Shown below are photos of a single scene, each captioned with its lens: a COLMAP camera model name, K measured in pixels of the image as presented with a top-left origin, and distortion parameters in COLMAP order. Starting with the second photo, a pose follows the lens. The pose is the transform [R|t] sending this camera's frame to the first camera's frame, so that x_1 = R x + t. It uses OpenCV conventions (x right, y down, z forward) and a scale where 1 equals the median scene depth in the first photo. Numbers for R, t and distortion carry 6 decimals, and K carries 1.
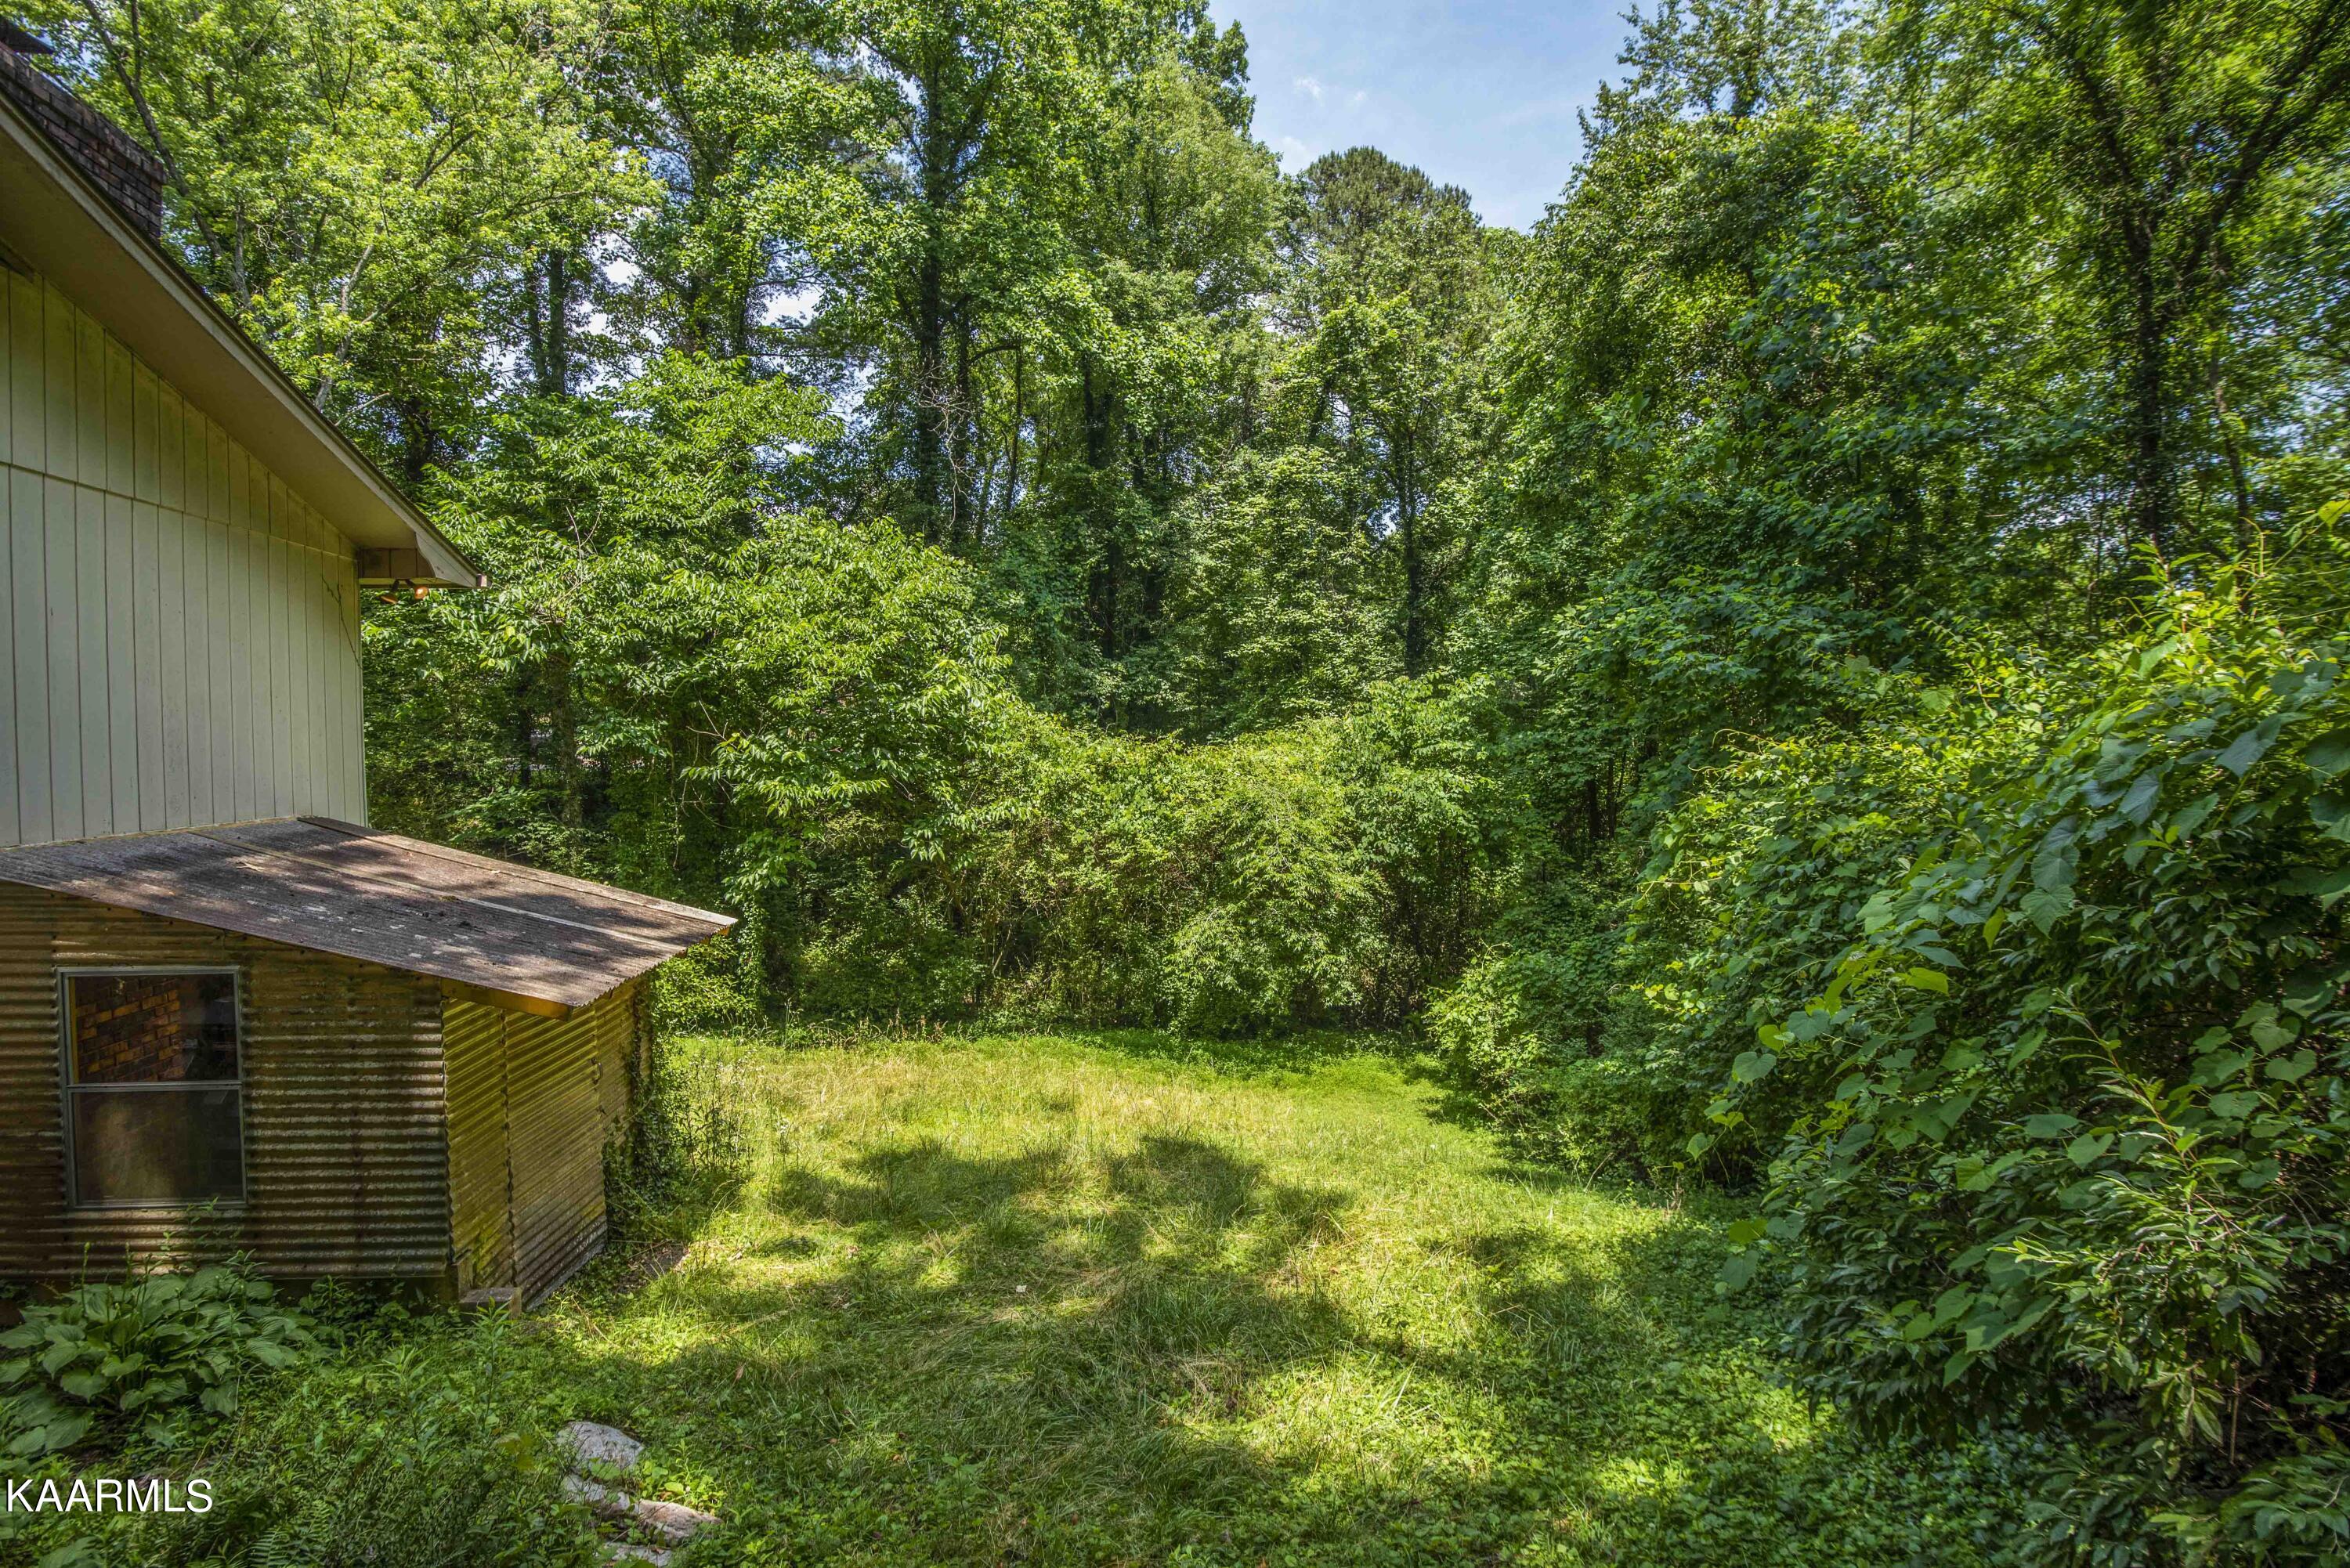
lens RADIAL K [[1077.0, 0, 1168.8], [0, 1077.0, 784.2], [0, 0, 1]] dist [0.010903, -0.038328]
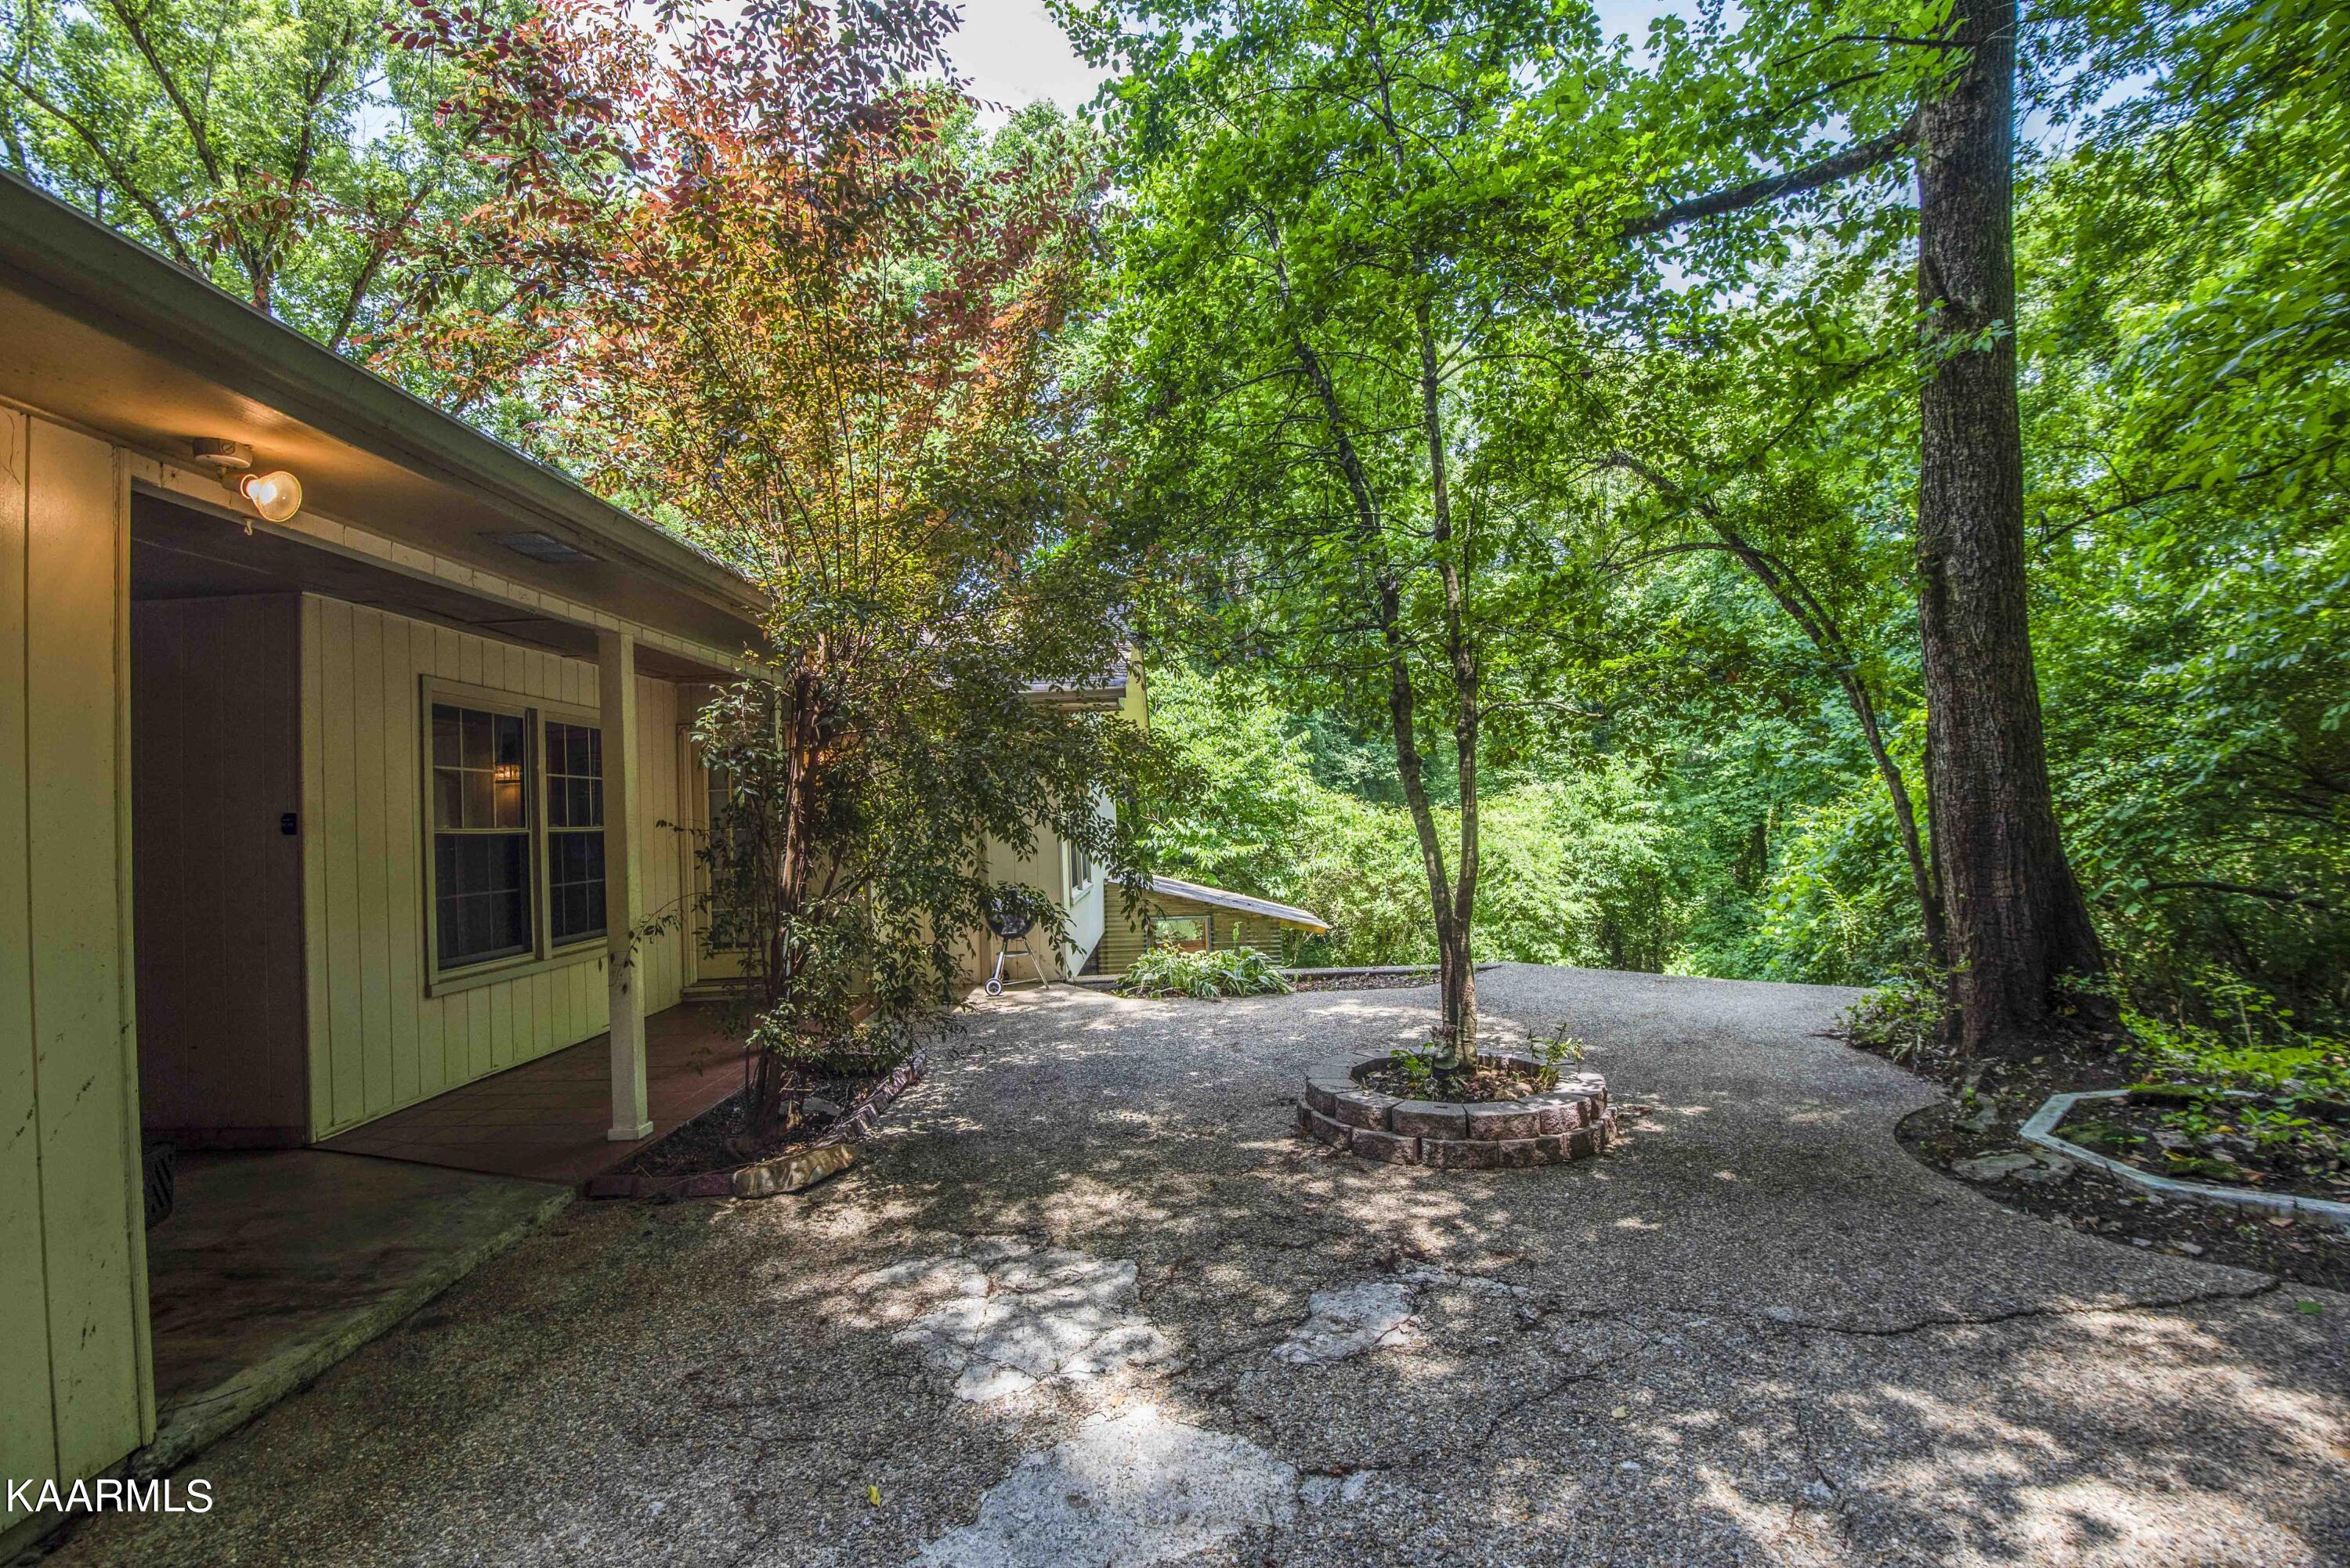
lens RADIAL K [[1077.0, 0, 1168.8], [0, 1077.0, 784.2], [0, 0, 1]] dist [0.010903, -0.038328]
pose [[0.989180, -0.043772, -0.140026, -0.138655], [0.035600, 0.997543, -0.060342, -0.001509], [0.142324, 0.054704, 0.988307, -0.428608]]
